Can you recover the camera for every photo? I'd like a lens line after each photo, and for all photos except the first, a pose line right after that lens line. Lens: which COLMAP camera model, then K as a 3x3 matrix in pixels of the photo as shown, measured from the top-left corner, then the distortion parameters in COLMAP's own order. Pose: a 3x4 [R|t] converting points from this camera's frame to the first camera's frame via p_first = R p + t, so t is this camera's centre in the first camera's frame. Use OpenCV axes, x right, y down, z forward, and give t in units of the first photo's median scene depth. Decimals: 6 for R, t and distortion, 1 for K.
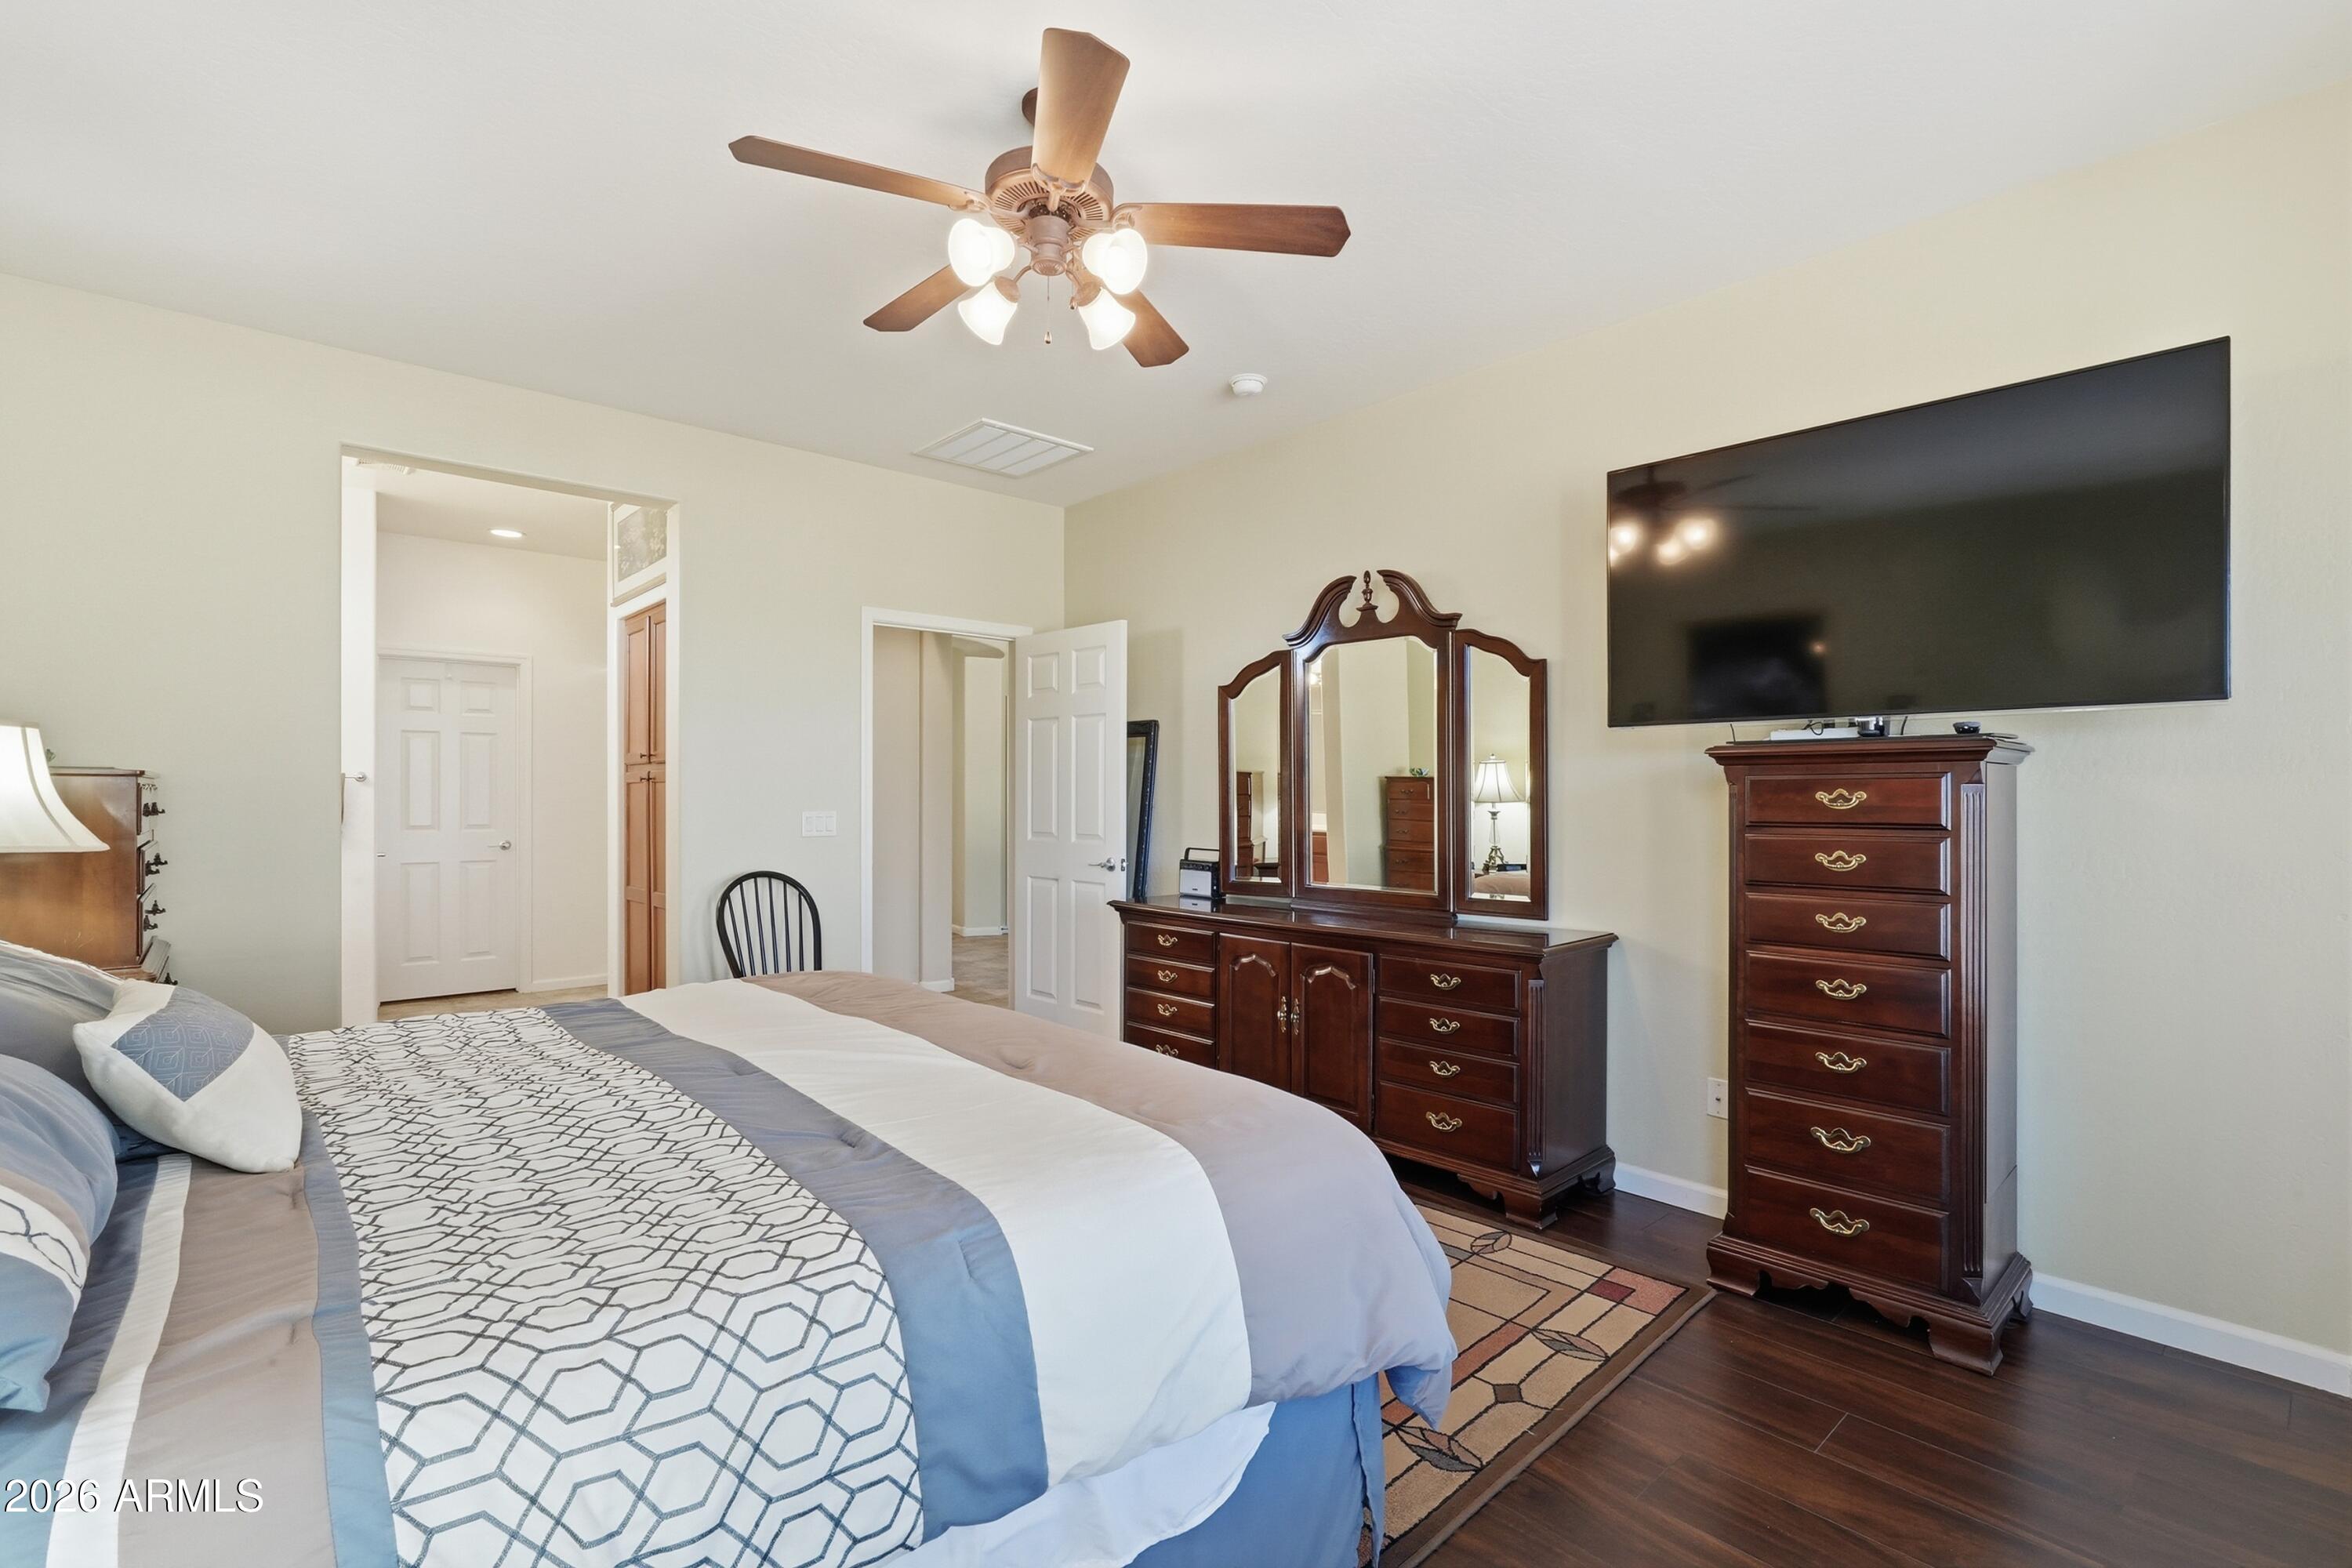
lens RADIAL K [[1070.3, 0, 1166.1], [0, 1070.3, 792.3], [0, 0, 1]] dist [-0.009572, 0.004023]
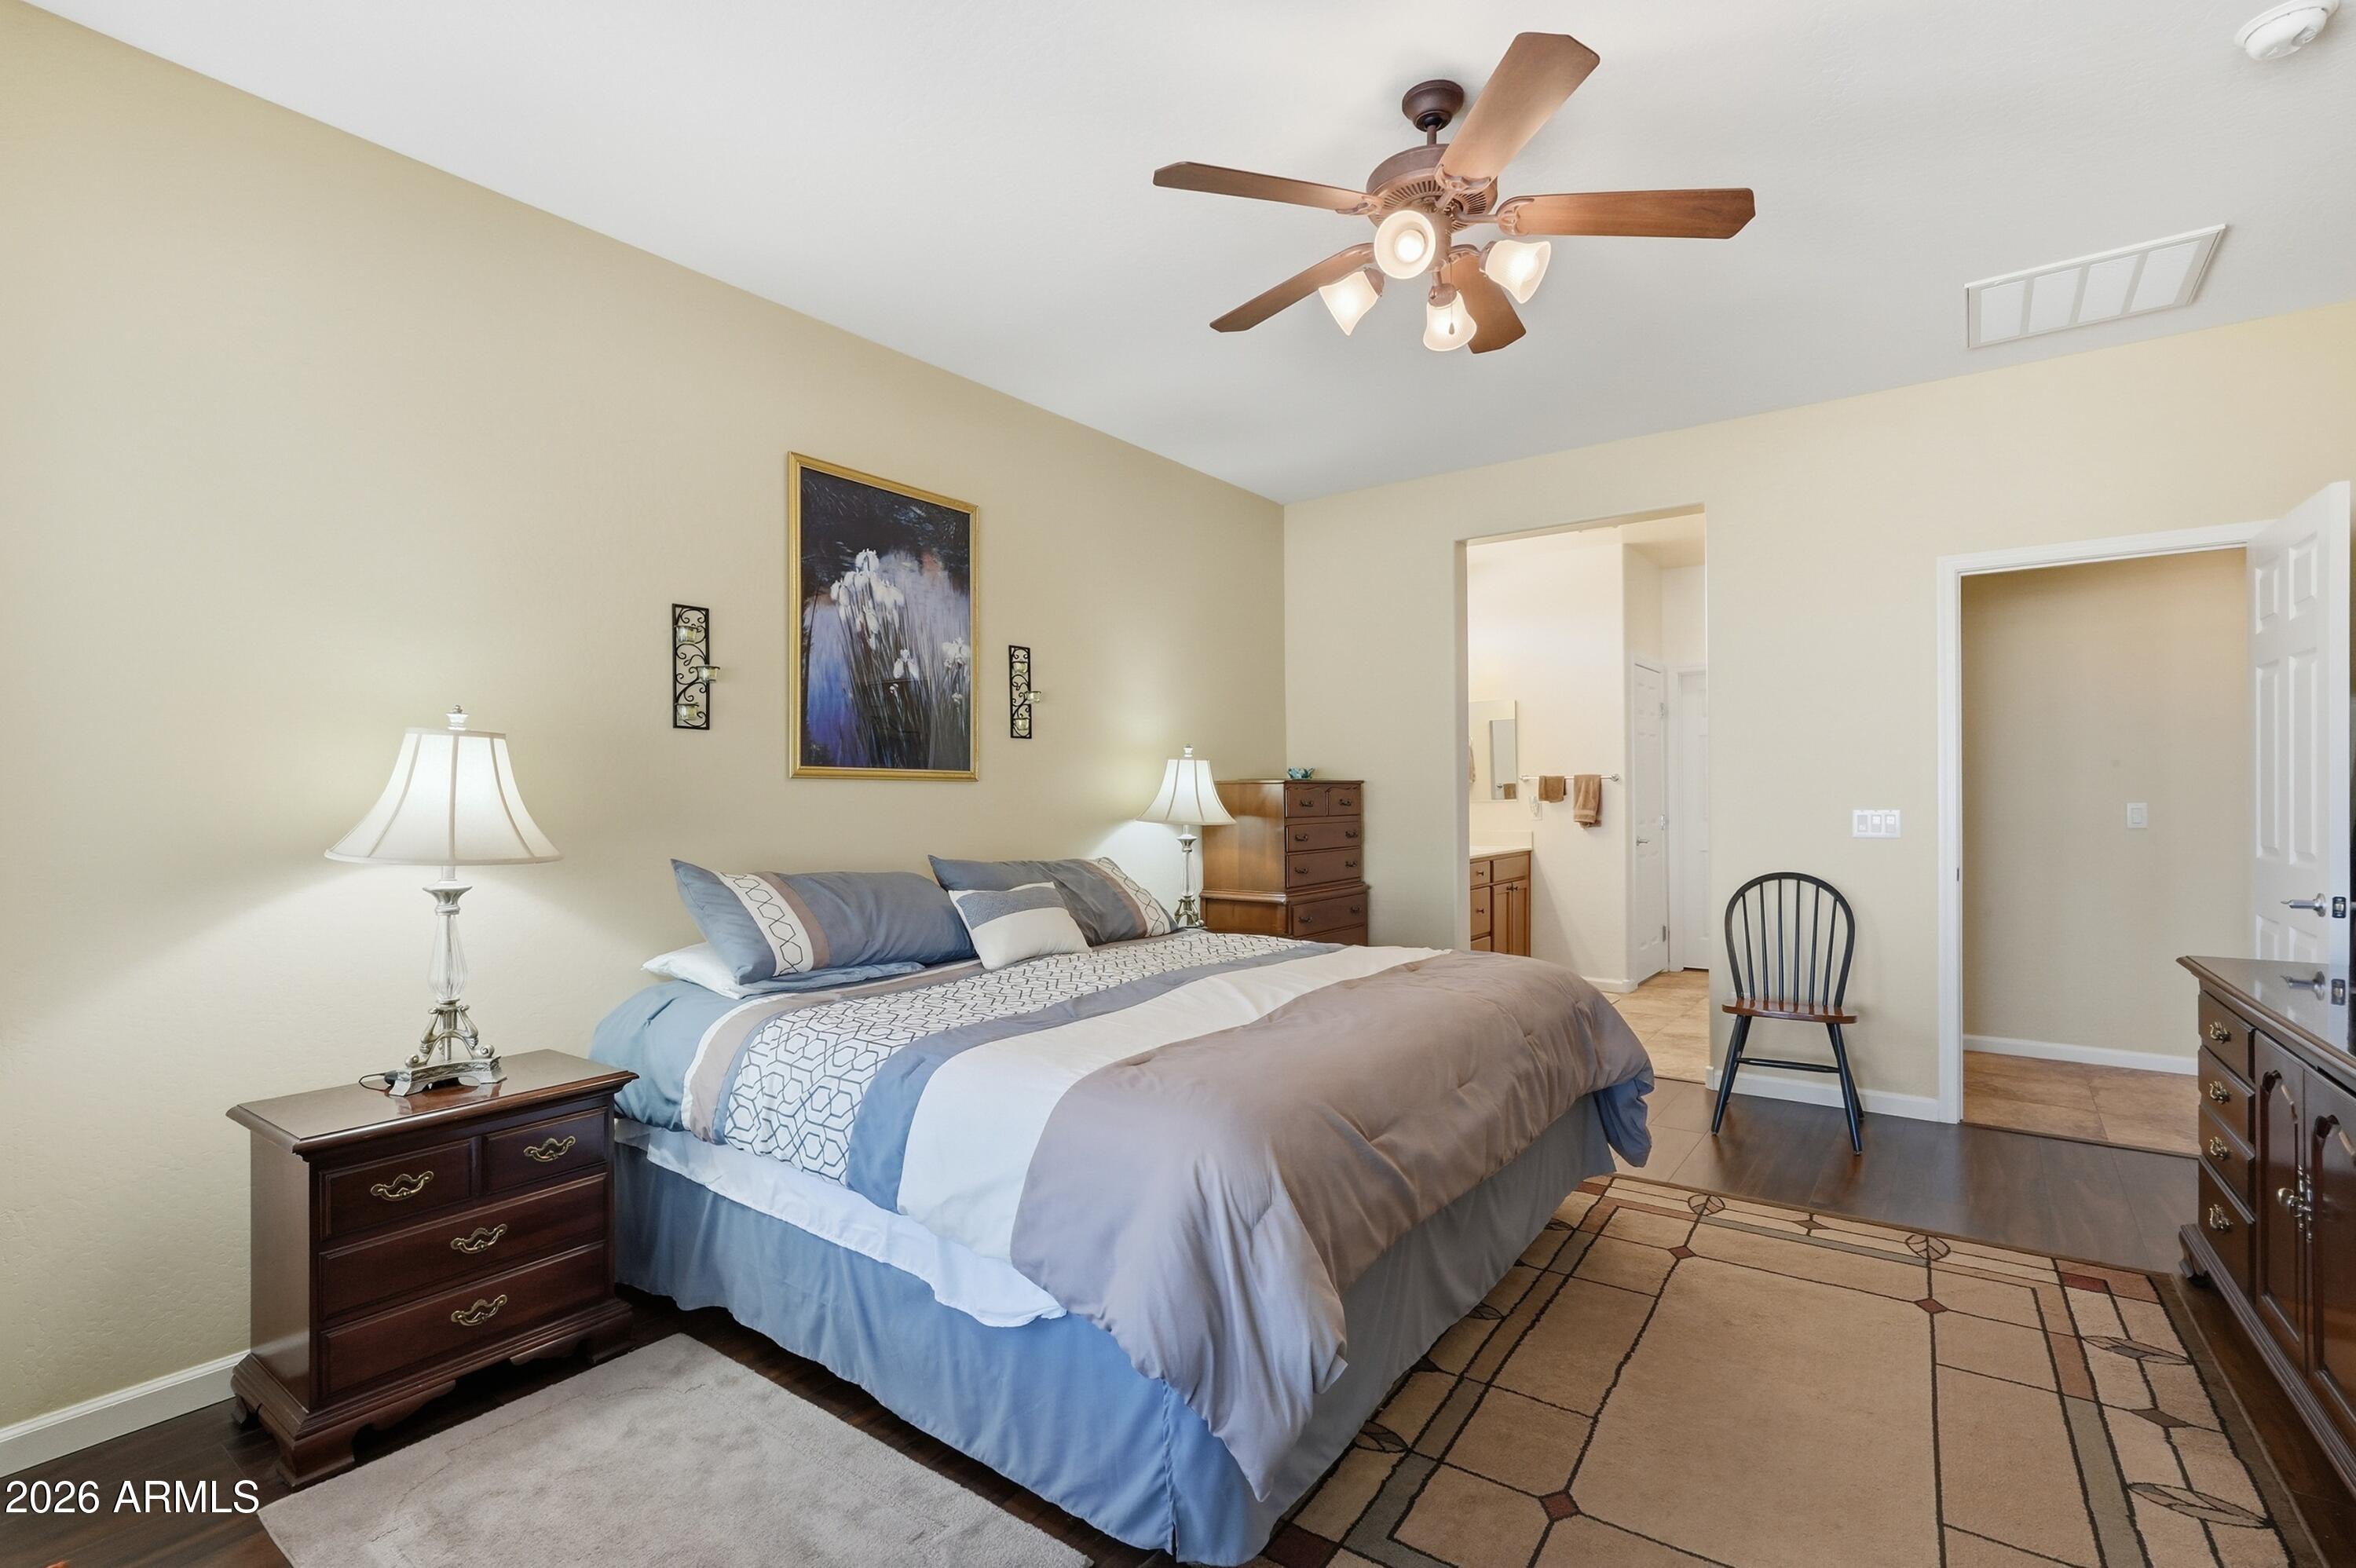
lens RADIAL K [[1072.0, 0, 1183.4], [0, 1072.0, 804.1], [0, 0, 1]] dist [-0.009572, 0.004023]
pose [[0.201222, 0.005040, -0.979533, 0.439343], [0.010163, 0.999922, 0.007232, 0.002224], [0.979493, -0.011410, 0.201155, 0.301565]]
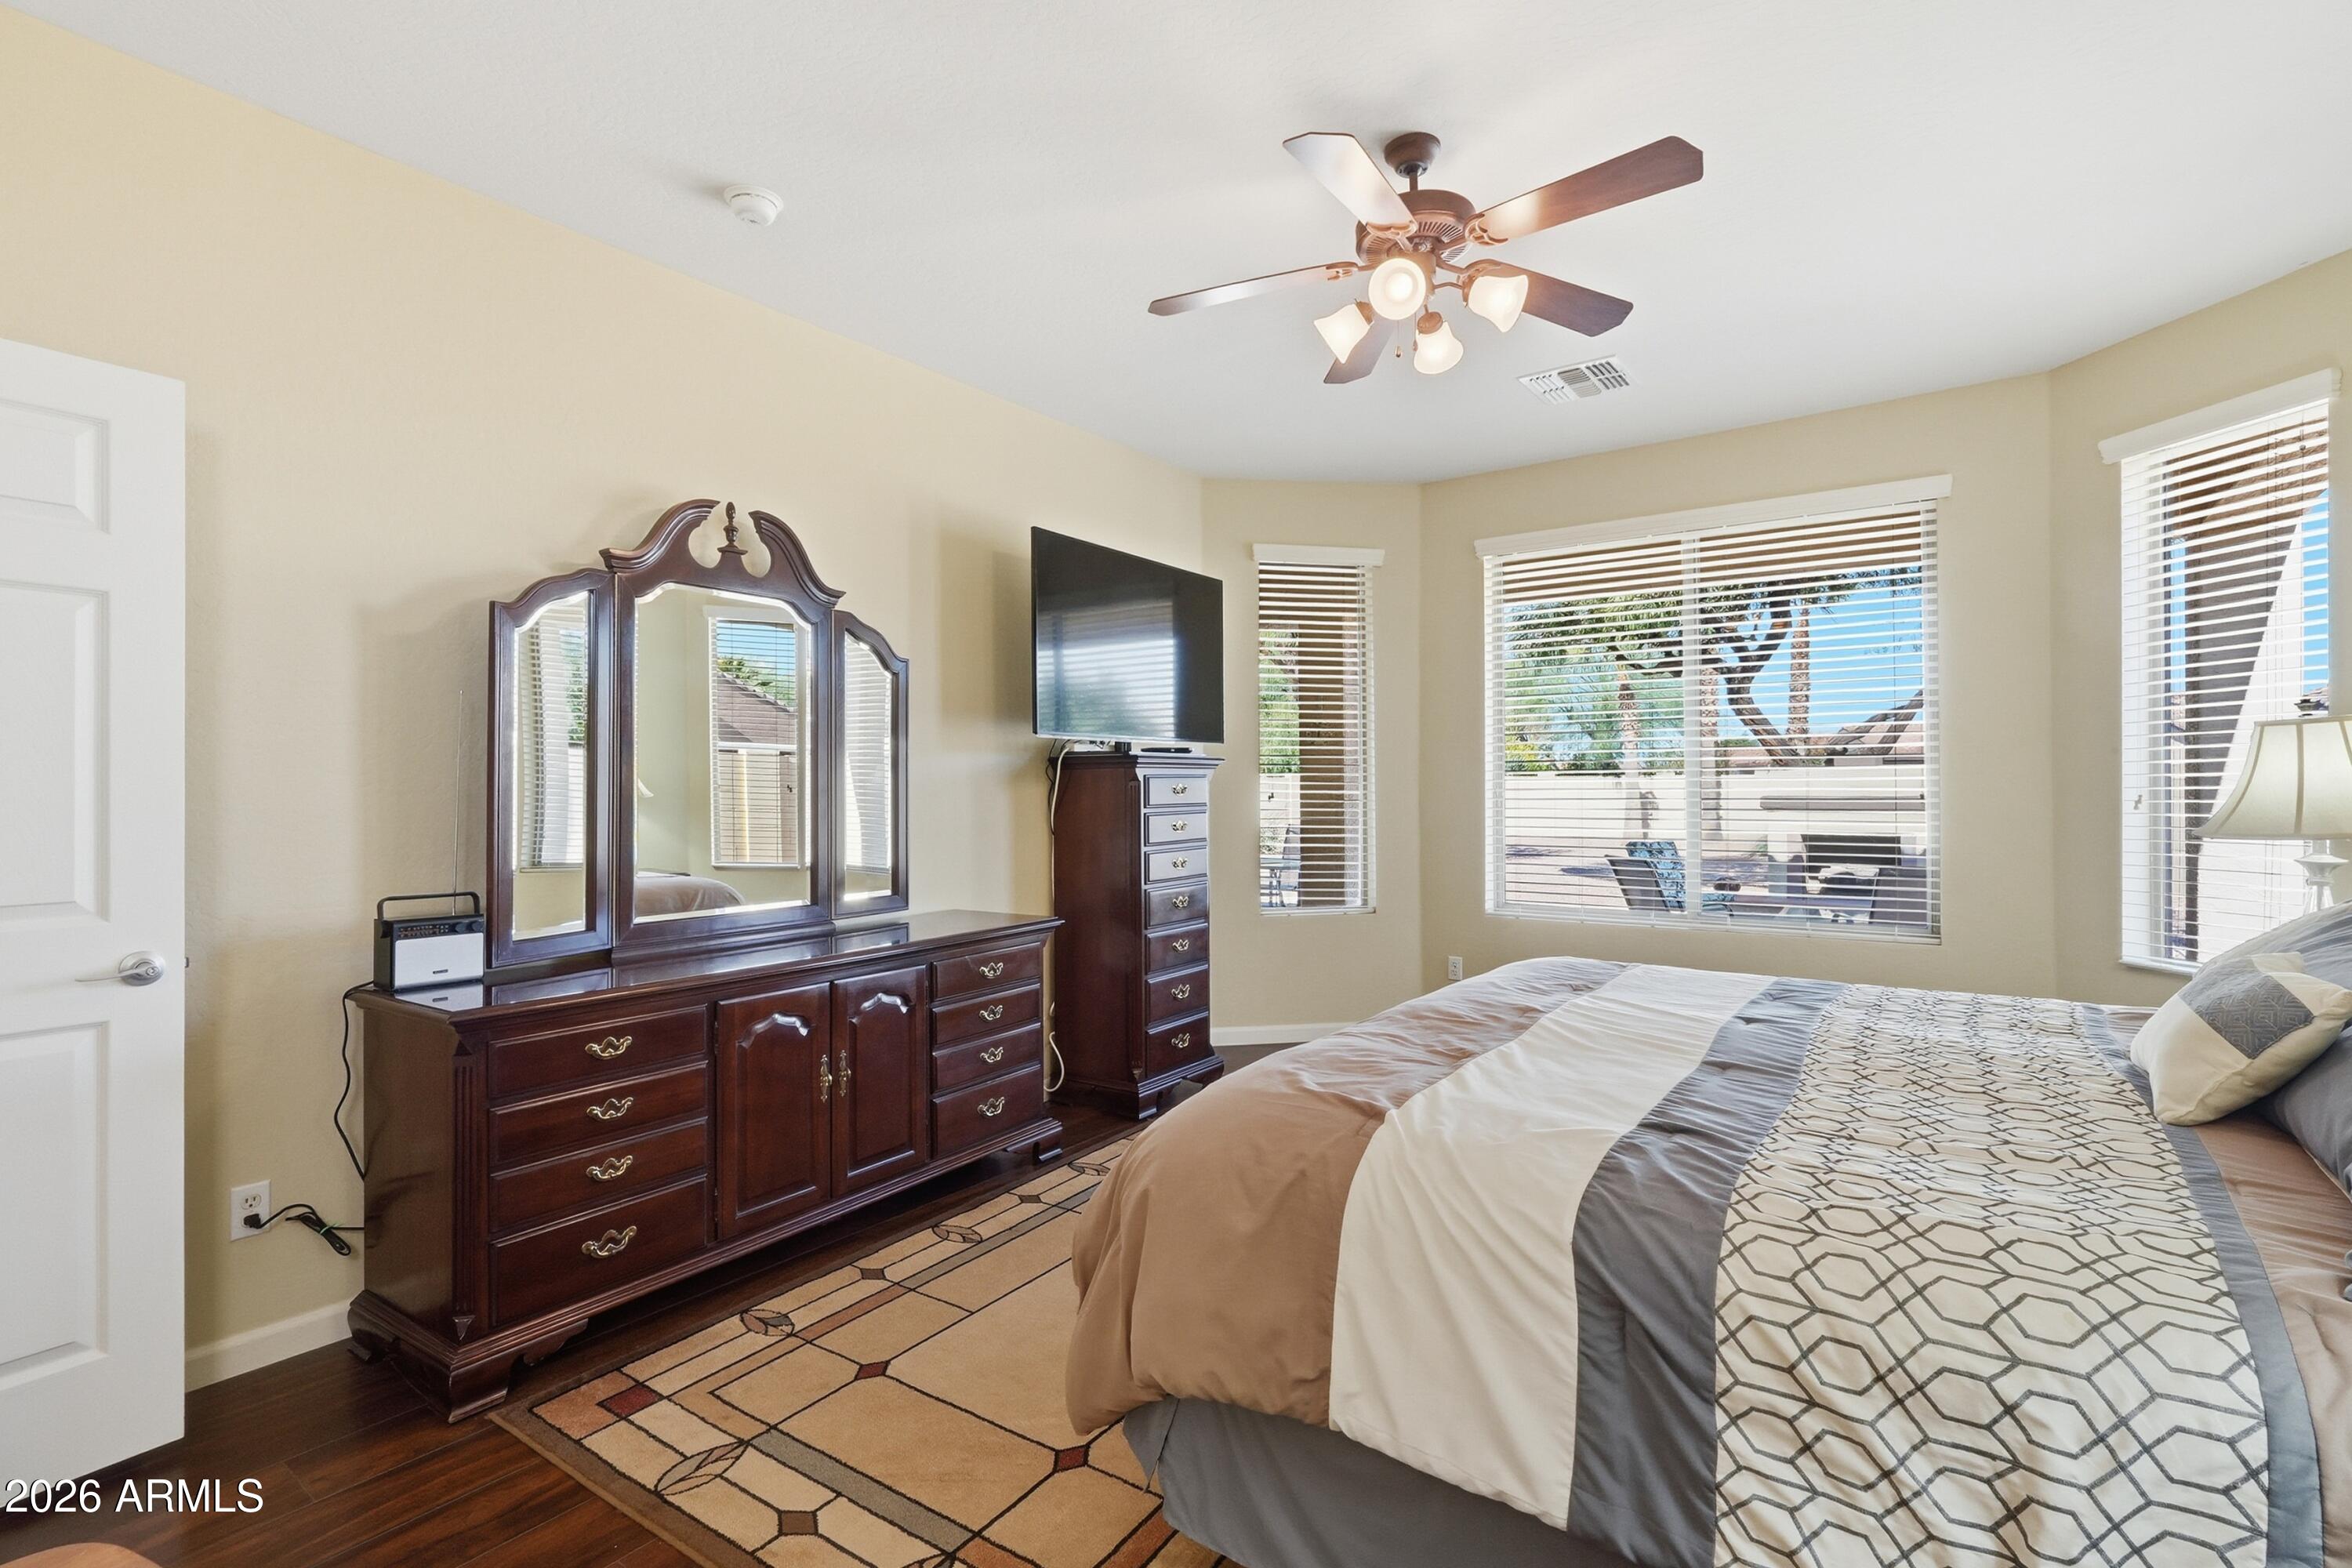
lens RADIAL K [[1070.3, 0, 1184.4], [0, 1070.3, 778.8], [0, 0, 1]] dist [-0.009572, 0.004023]
pose [[-0.219126, 0.007522, 0.975668, -0.586350], [0.002801, 0.999971, -0.007080, 0.000232], [-0.975693, 0.001182, -0.219140, 0.778314]]
